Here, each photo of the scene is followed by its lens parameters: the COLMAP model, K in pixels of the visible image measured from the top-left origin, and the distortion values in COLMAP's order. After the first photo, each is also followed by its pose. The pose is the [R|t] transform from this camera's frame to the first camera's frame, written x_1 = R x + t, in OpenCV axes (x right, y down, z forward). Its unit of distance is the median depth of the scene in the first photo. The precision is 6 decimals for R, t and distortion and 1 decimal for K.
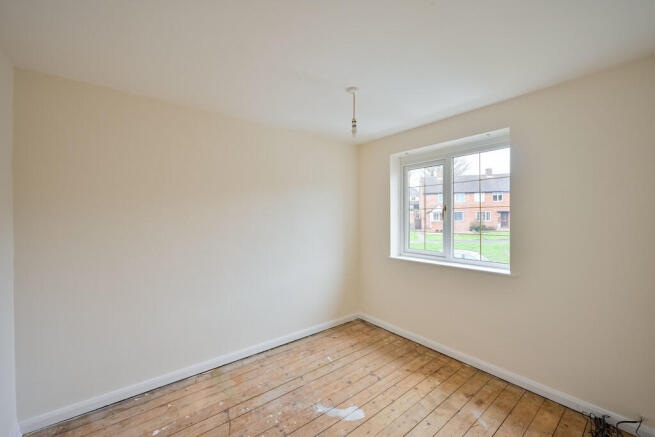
lens RADIAL K [[262.6, 0, 326.9], [0, 262.6, 218.9], [0, 0, 1]] dist [0.001907, -0.000018]
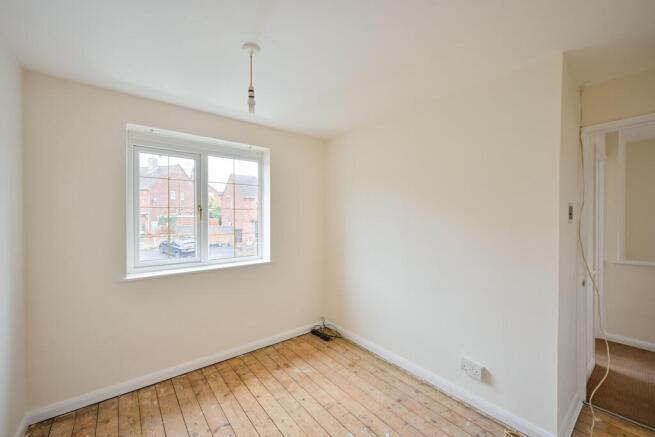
lens RADIAL K [[262.6, 0, 328.7], [0, 262.6, 218.7], [0, 0, 1]] dist [0.001907, -0.000018]
pose [[-0.010725, -0.004369, 0.999933, -0.535213], [0.008623, 0.999953, 0.004462, -0.004420], [-0.999905, 0.008671, -0.010687, 0.642938]]
